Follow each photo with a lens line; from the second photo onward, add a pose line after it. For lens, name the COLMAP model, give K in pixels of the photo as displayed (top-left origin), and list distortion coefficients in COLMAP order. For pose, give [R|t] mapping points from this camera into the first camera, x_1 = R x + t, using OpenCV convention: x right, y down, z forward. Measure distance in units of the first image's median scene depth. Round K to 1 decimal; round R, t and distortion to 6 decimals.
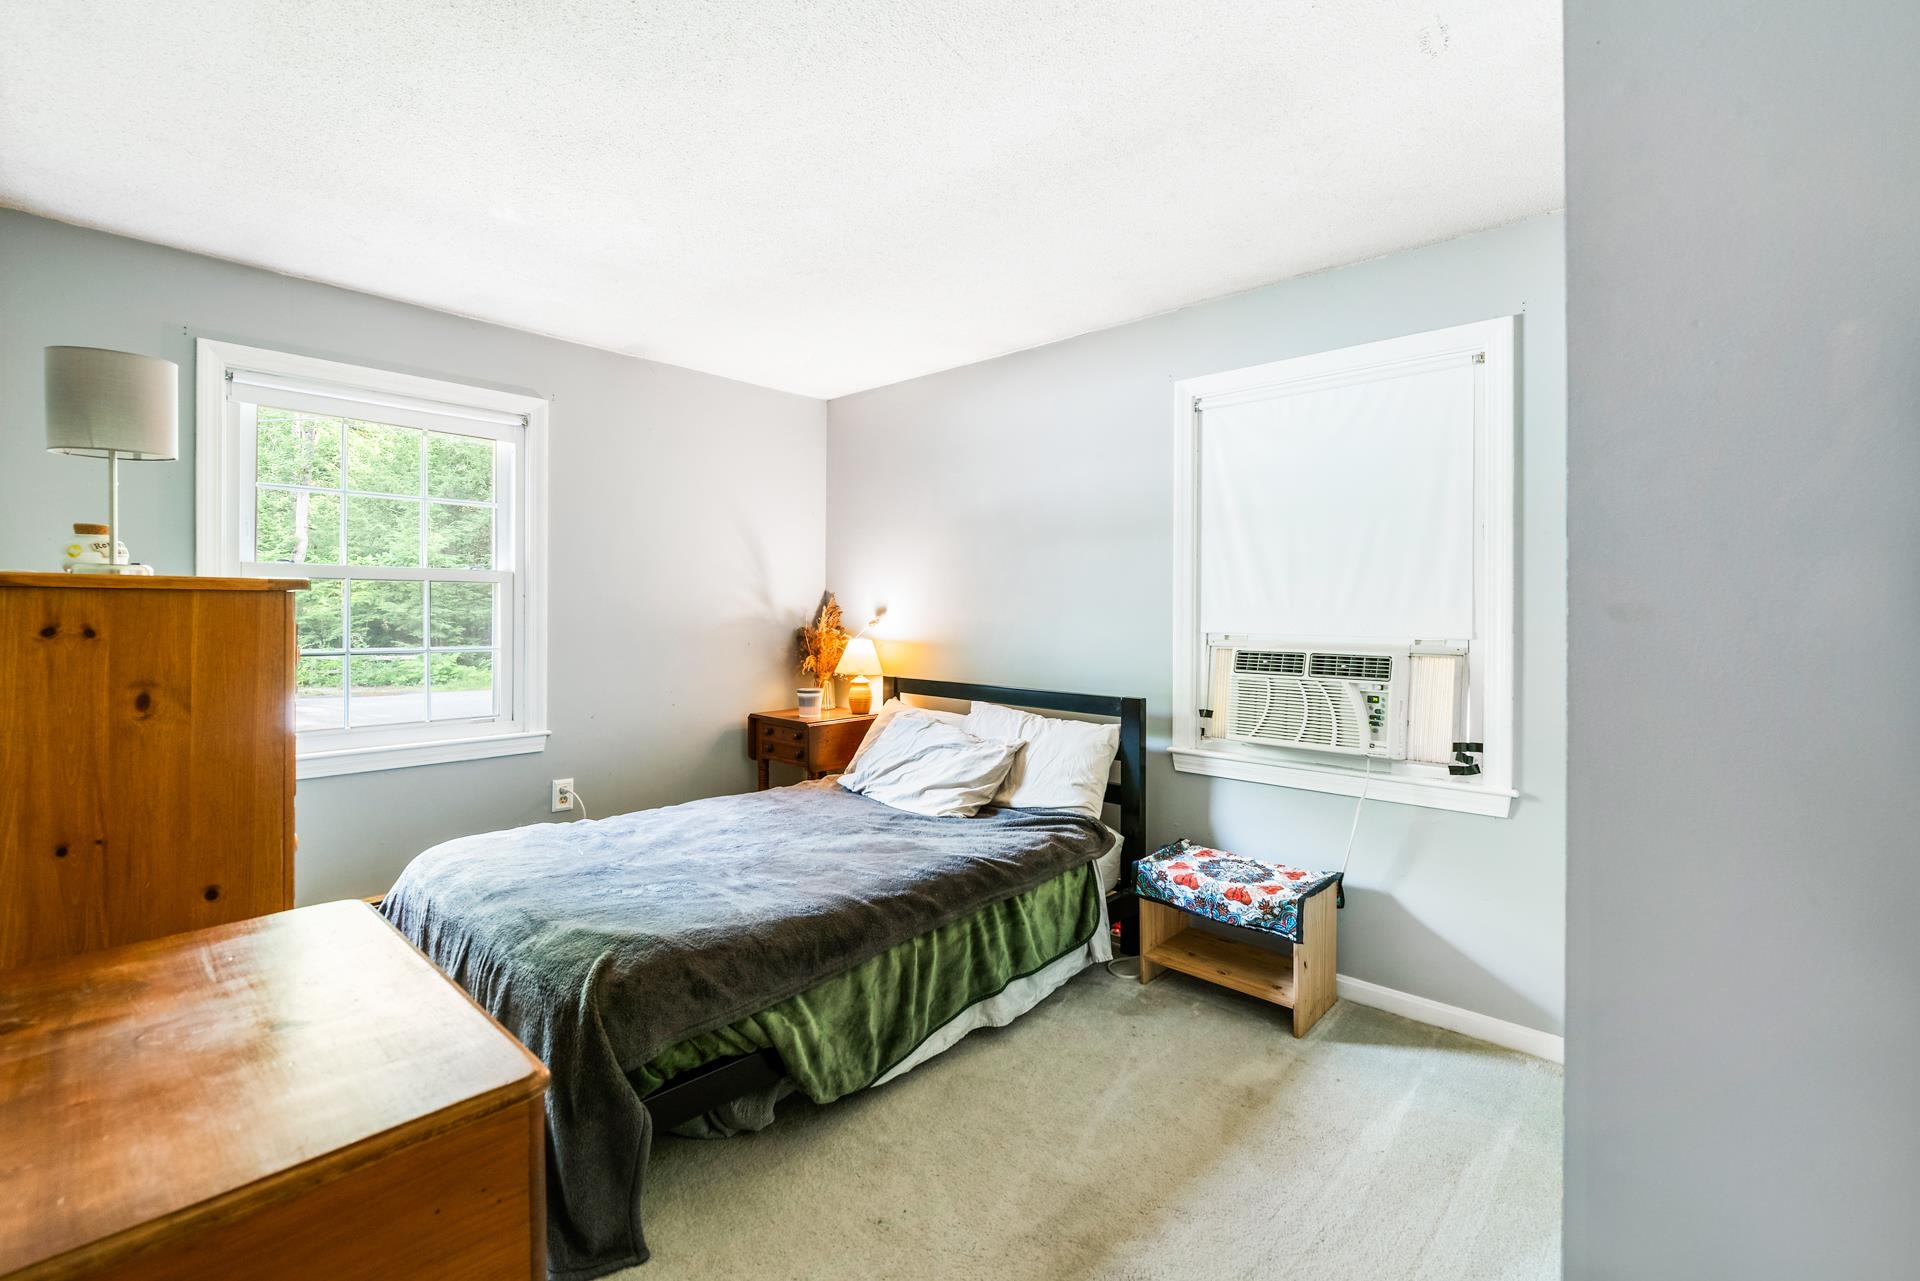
lens RADIAL K [[840.5, 0, 952.8], [0, 840.5, 608.0], [0, 0, 1]] dist [0.001309, -0.005140]
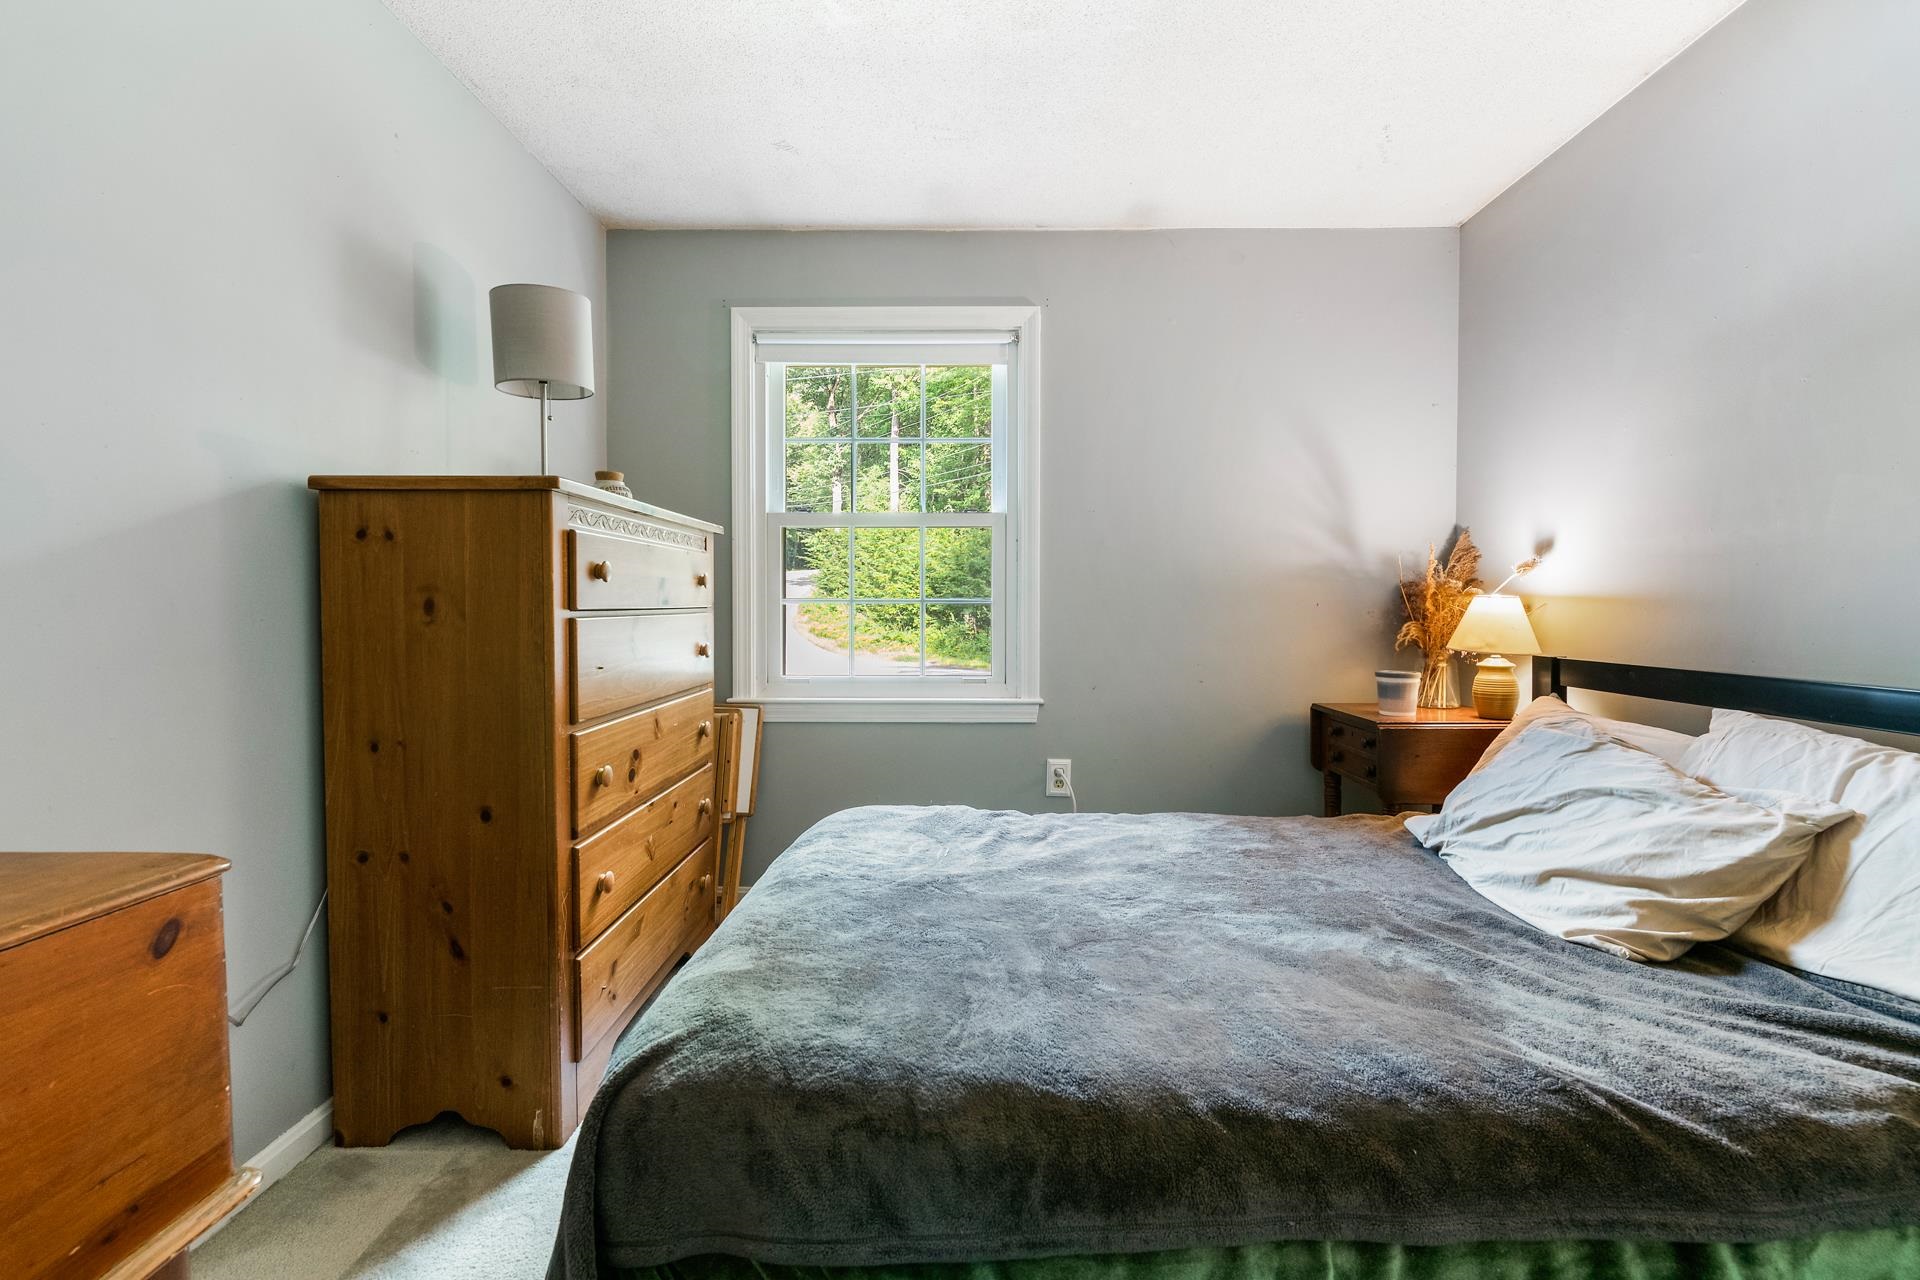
lens RADIAL K [[840.5, 0, 952.8], [0, 840.5, 607.5], [0, 0, 1]] dist [0.001309, -0.005140]
pose [[0.675938, 0.000173, -0.736959, 0.091369], [0.002261, 0.999995, 0.002309, 0.059233], [0.736955, -0.003227, 0.675934, 0.415589]]
